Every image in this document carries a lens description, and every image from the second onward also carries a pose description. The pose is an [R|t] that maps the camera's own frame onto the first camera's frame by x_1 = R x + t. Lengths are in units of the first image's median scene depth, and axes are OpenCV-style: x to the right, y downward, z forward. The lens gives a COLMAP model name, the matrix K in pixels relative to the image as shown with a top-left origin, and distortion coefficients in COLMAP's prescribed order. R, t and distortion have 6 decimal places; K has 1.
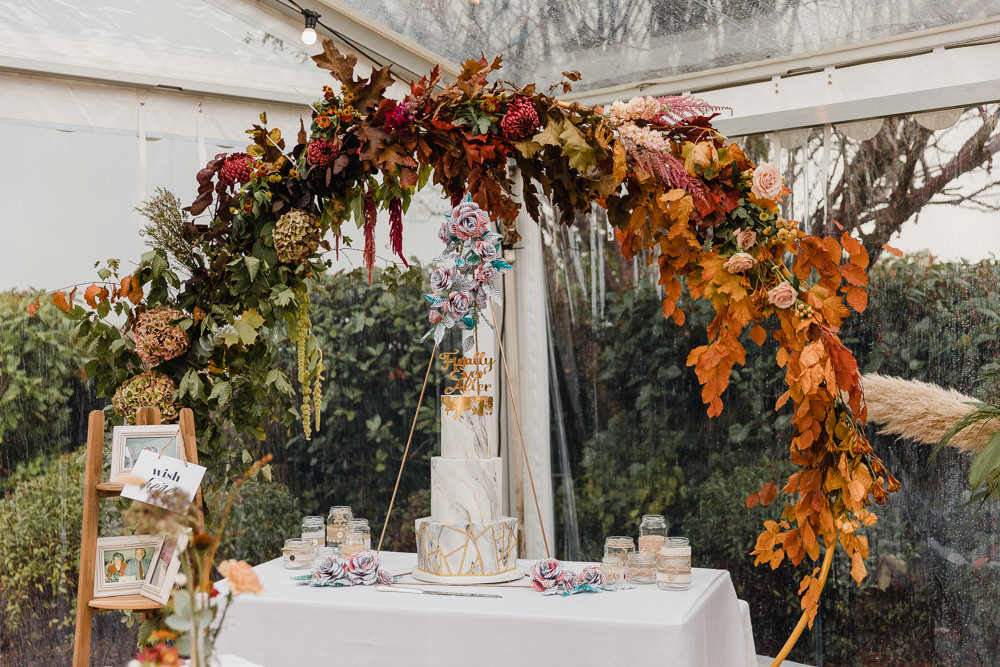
lens RADIAL K [[1450.9, 0, 501.5], [0, 1450.9, 332.6], [0, 0, 1]] dist [0.001585, 0.000000]
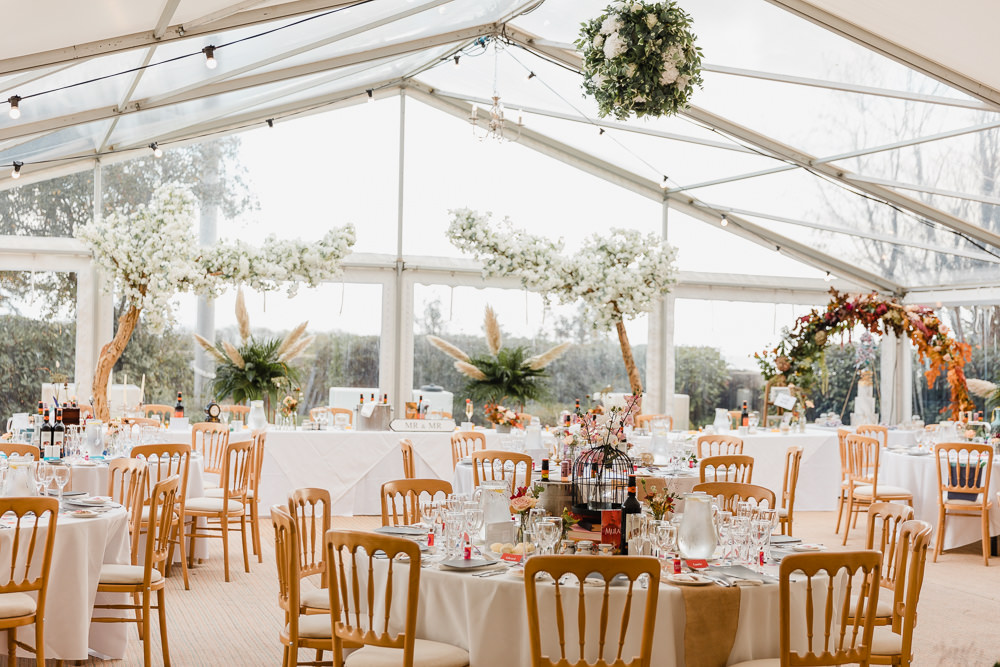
lens RADIAL K [[1450.9, 0, 497.8], [0, 1450.9, 339.6], [0, 0, 1]] dist [0.001585, 0.000000]
pose [[0.934314, 0.023318, -0.355687, 0.411651], [-0.032057, 0.999311, -0.018693, 0.033788], [0.355006, 0.028867, 0.934418, -2.807422]]
